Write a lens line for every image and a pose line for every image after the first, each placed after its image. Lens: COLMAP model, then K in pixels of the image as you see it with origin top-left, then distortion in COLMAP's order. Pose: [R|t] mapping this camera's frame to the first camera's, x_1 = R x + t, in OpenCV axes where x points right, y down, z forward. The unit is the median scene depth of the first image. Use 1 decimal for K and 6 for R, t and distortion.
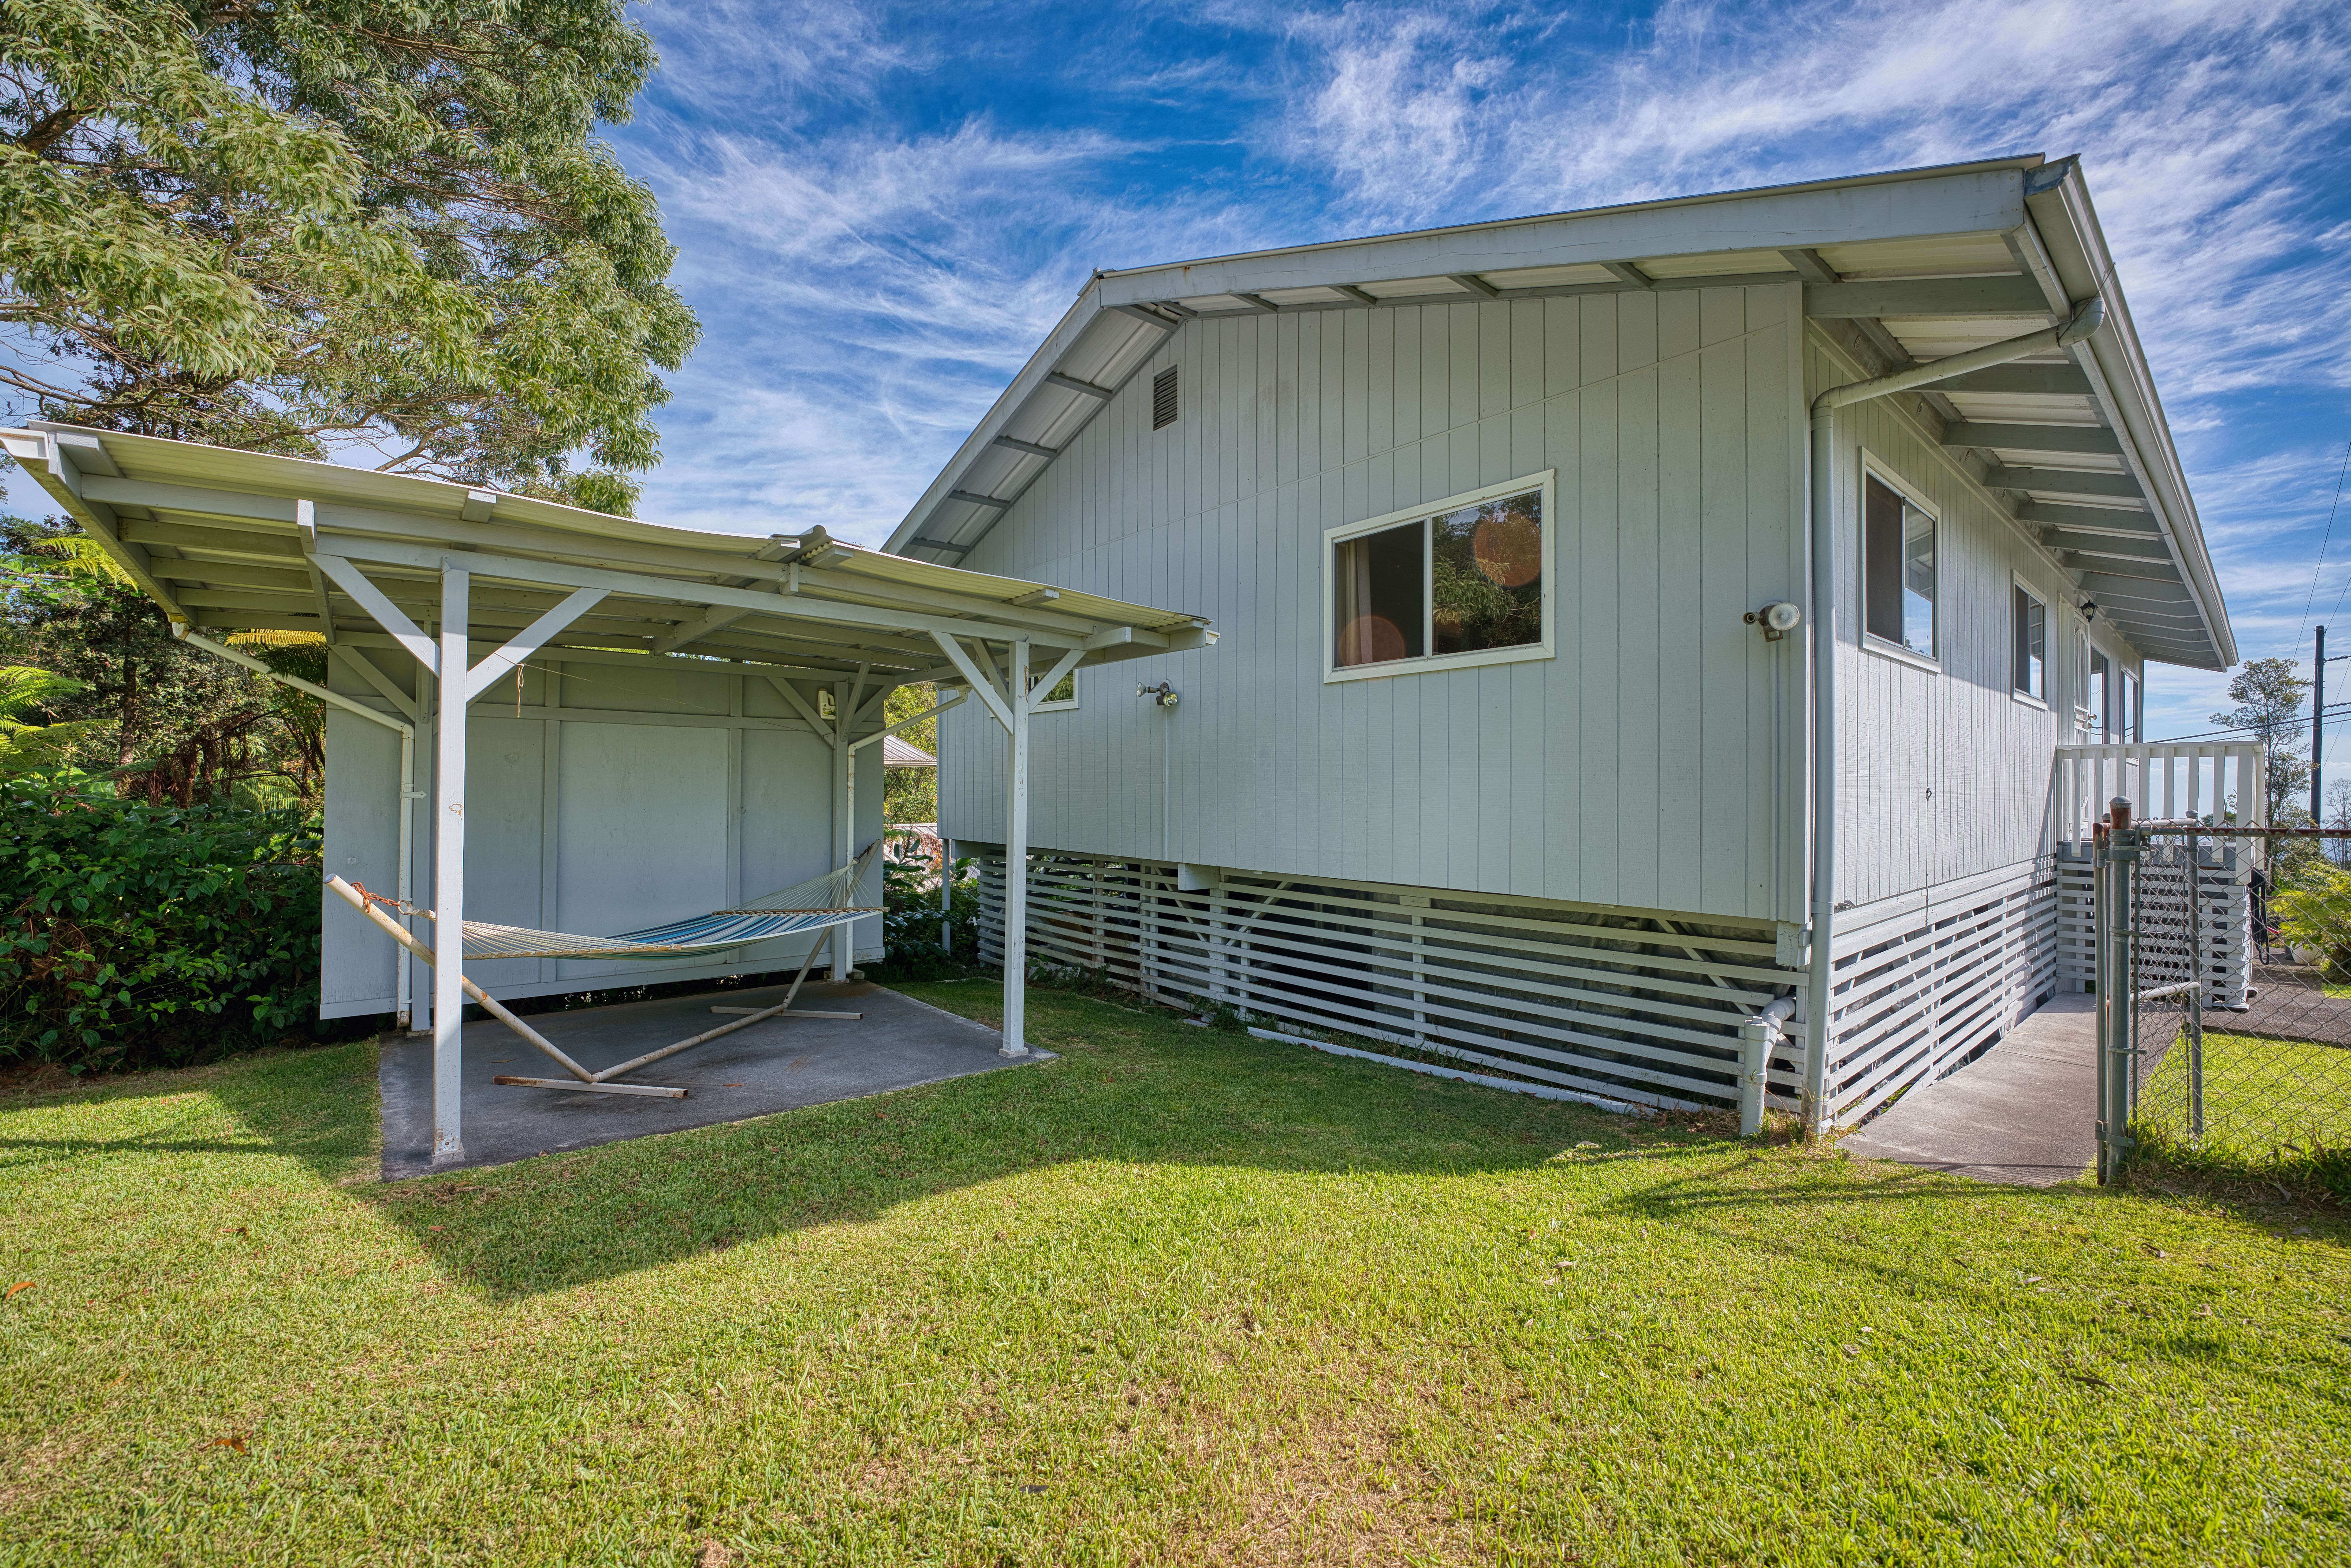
lens RADIAL K [[952.2, 0, 1166.9], [0, 952.2, 789.8], [0, 0, 1]] dist [-0.031601, 0.004812]
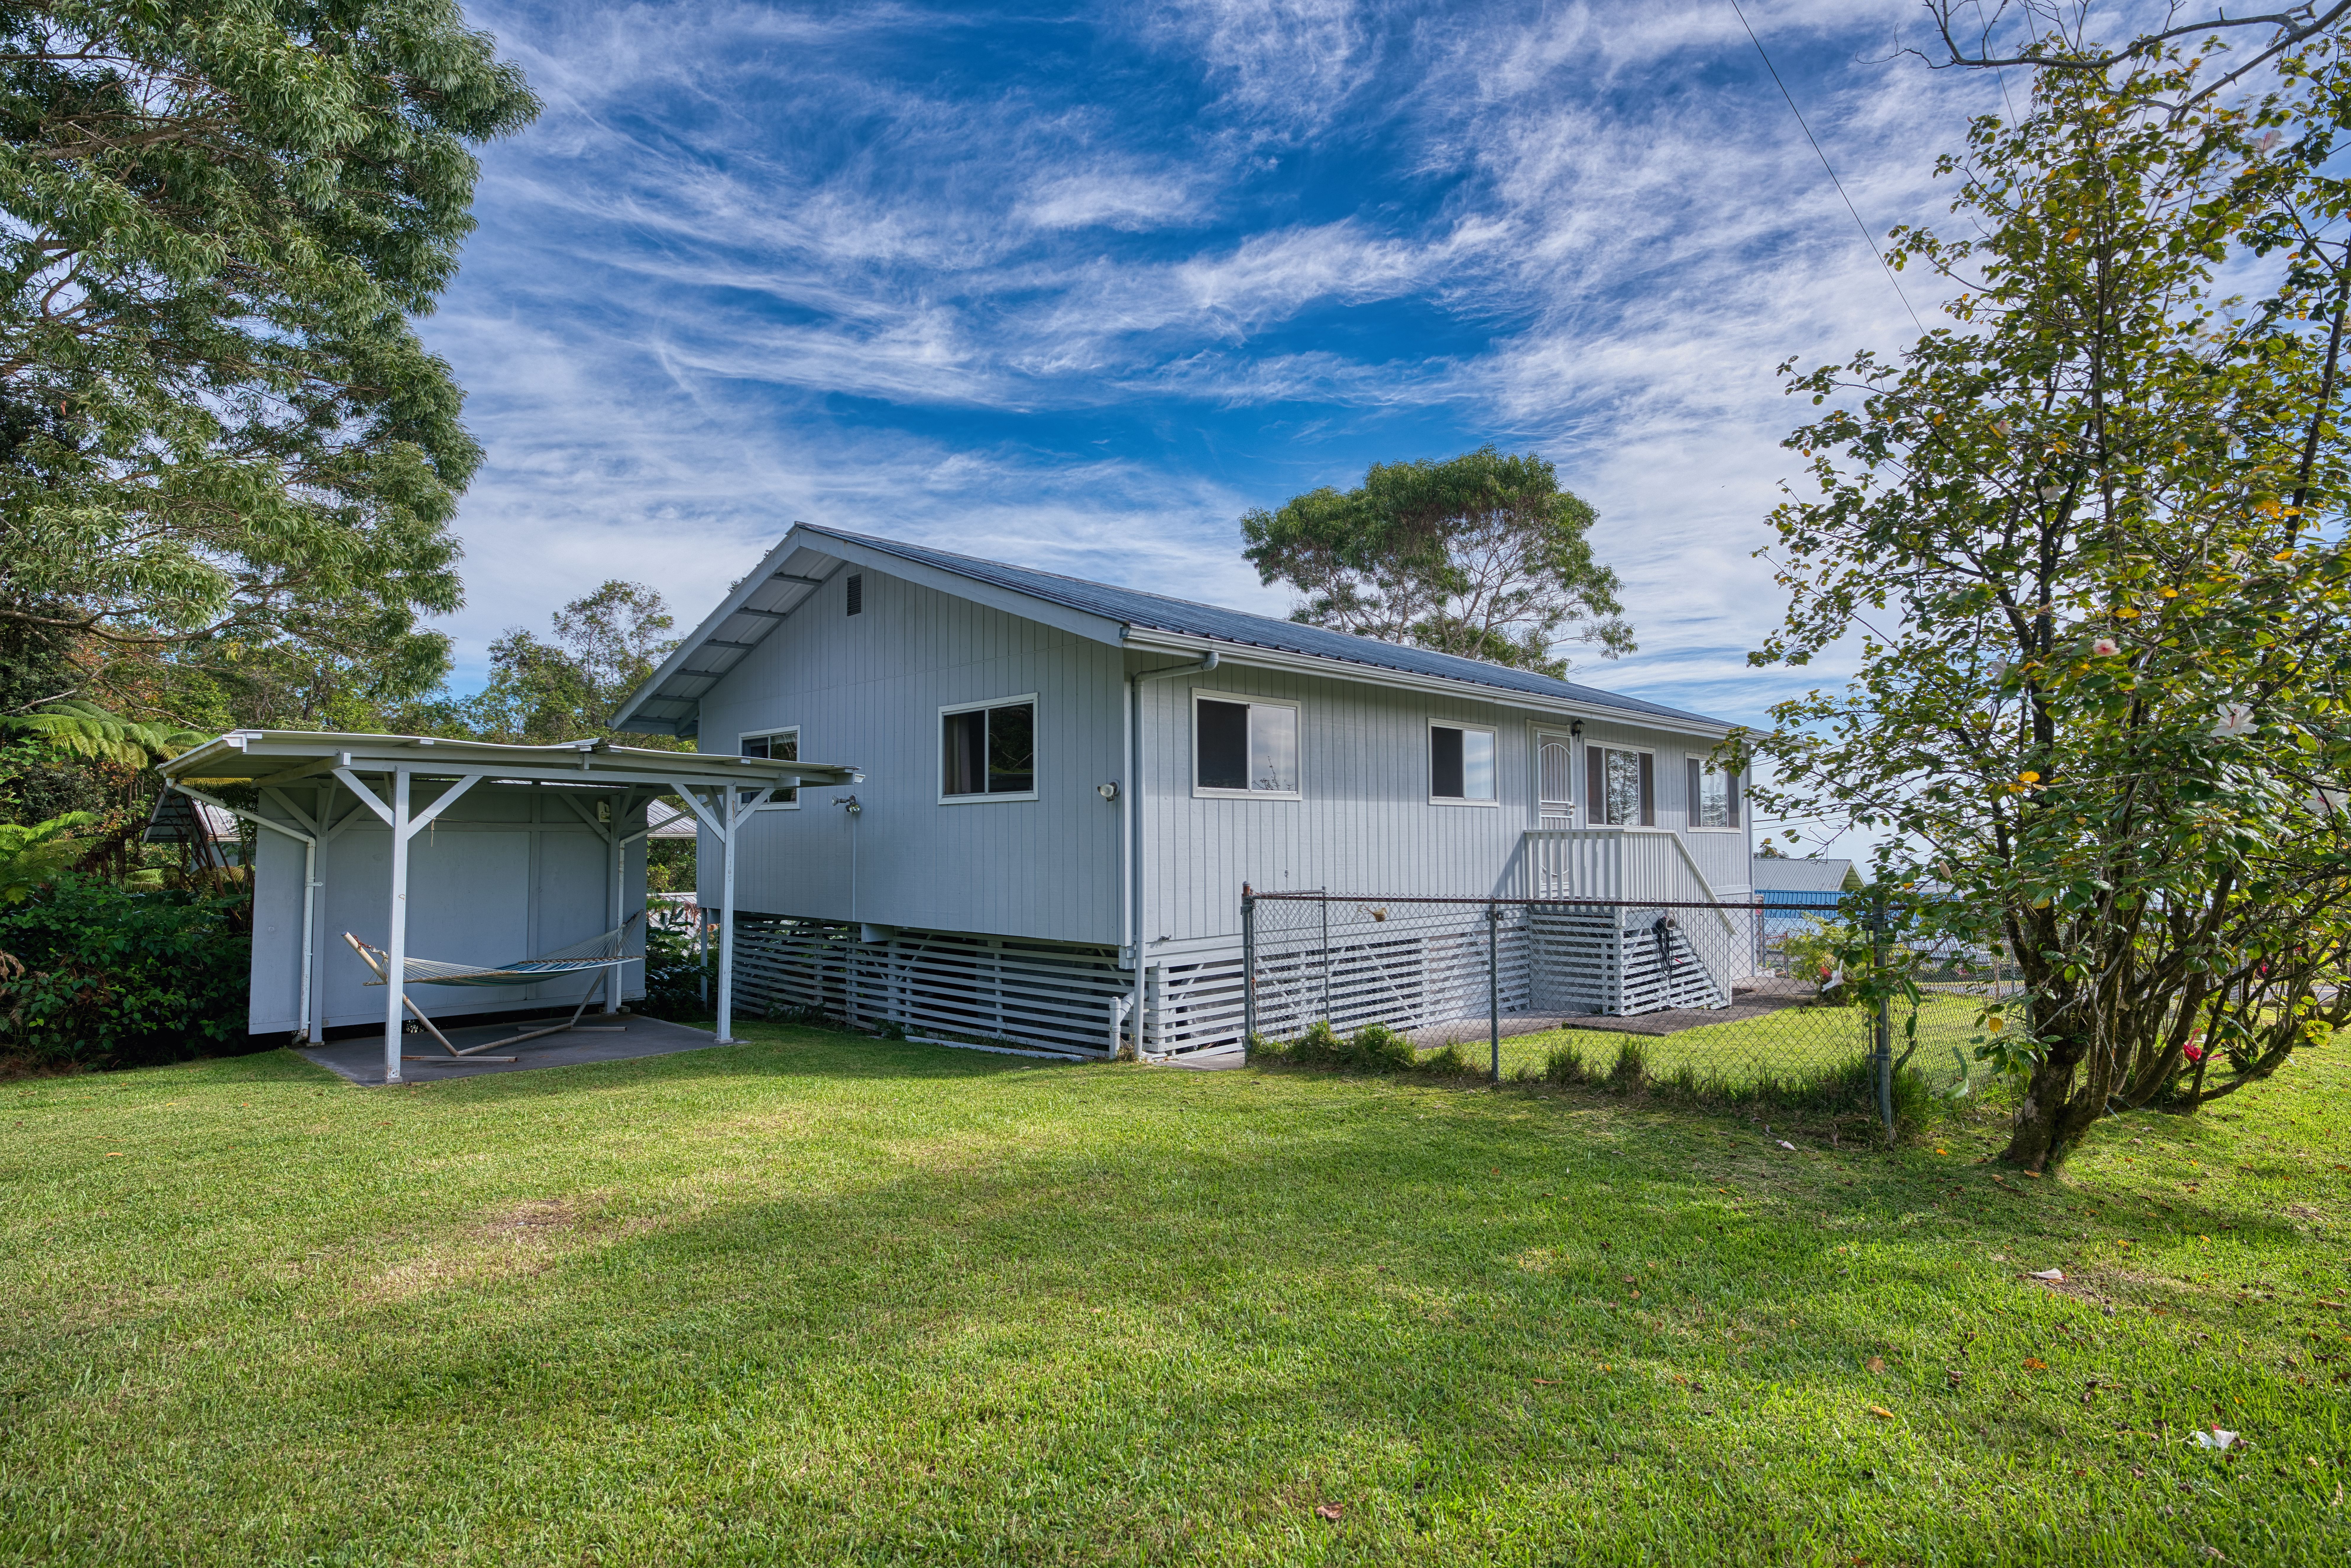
lens RADIAL K [[1186.0, 0, 1164.1], [0, 1186.0, 792.7], [0, 0, 1]] dist [0.000076, 0.000128]
pose [[0.994591, -0.003886, 0.103792, 0.333240], [0.008169, 0.999131, -0.040871, -0.049251], [-0.103543, 0.041498, 0.993759, -0.977264]]
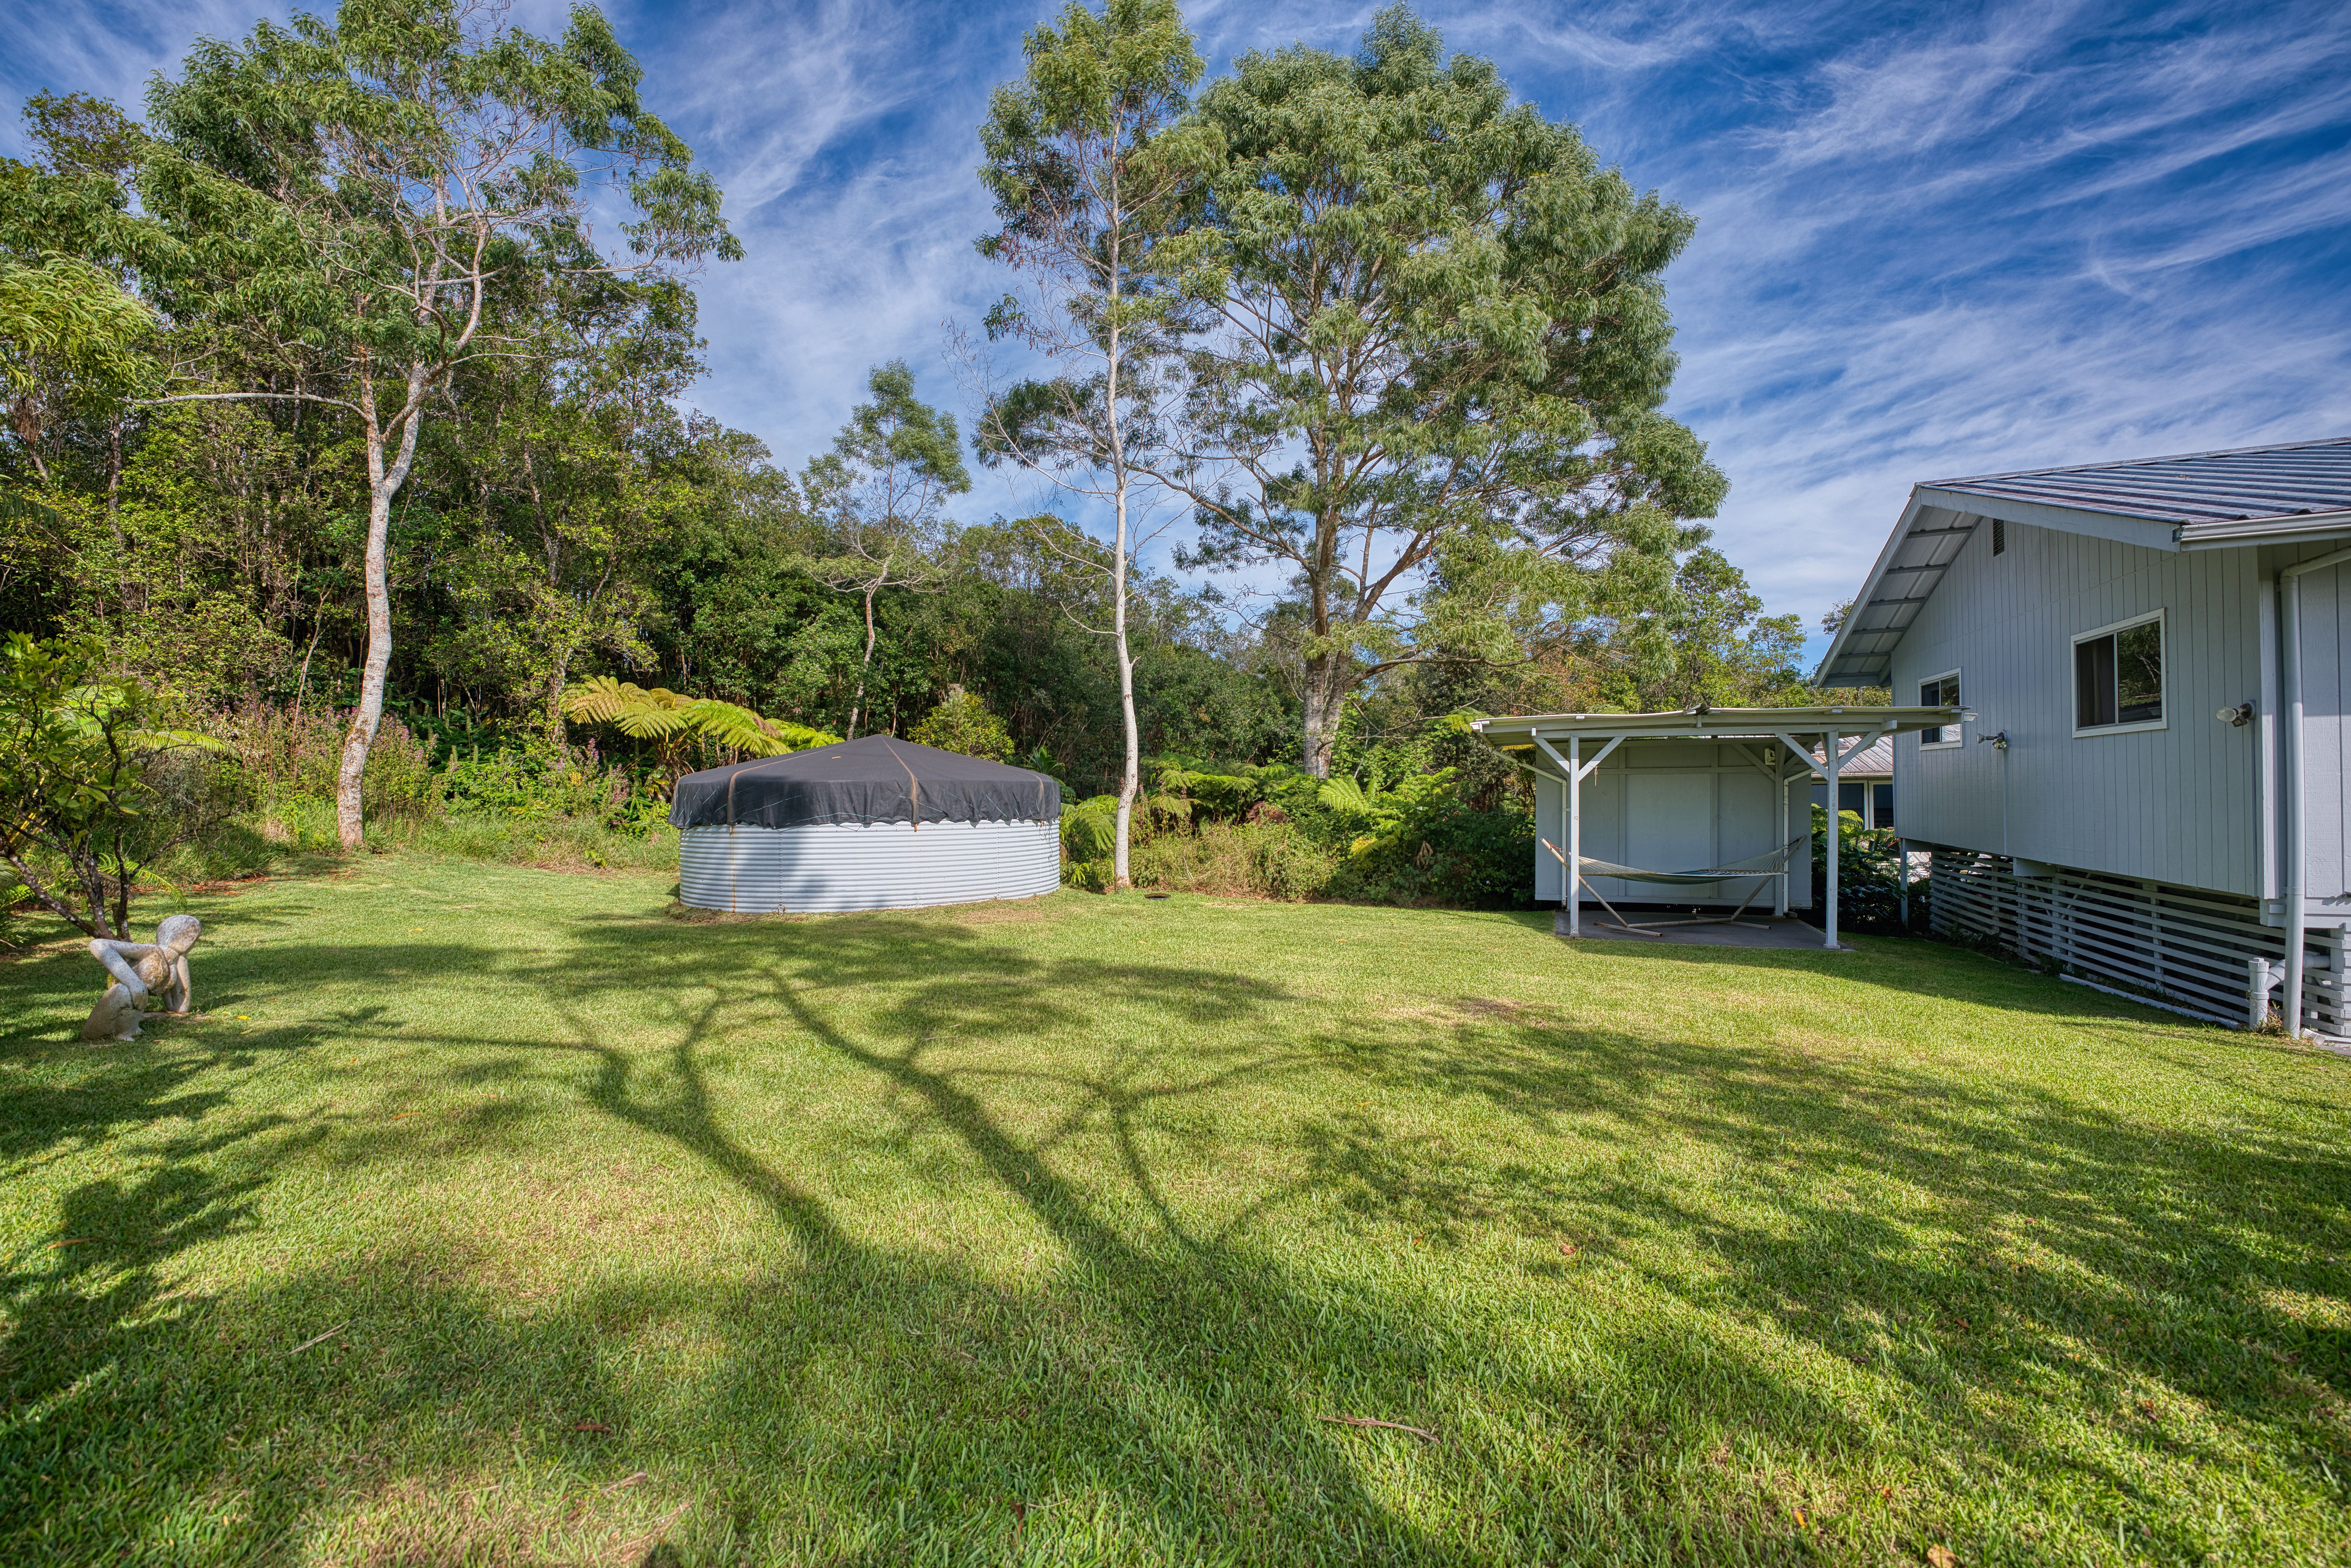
lens RADIAL K [[952.2, 0, 1166.9], [0, 952.2, 789.8], [0, 0, 1]] dist [-0.031601, 0.004812]
pose [[0.461843, -0.011584, -0.886886, 0.806166], [0.014548, 0.999879, -0.005484, -0.043628], [0.886842, -0.010369, 0.461956, -0.949573]]
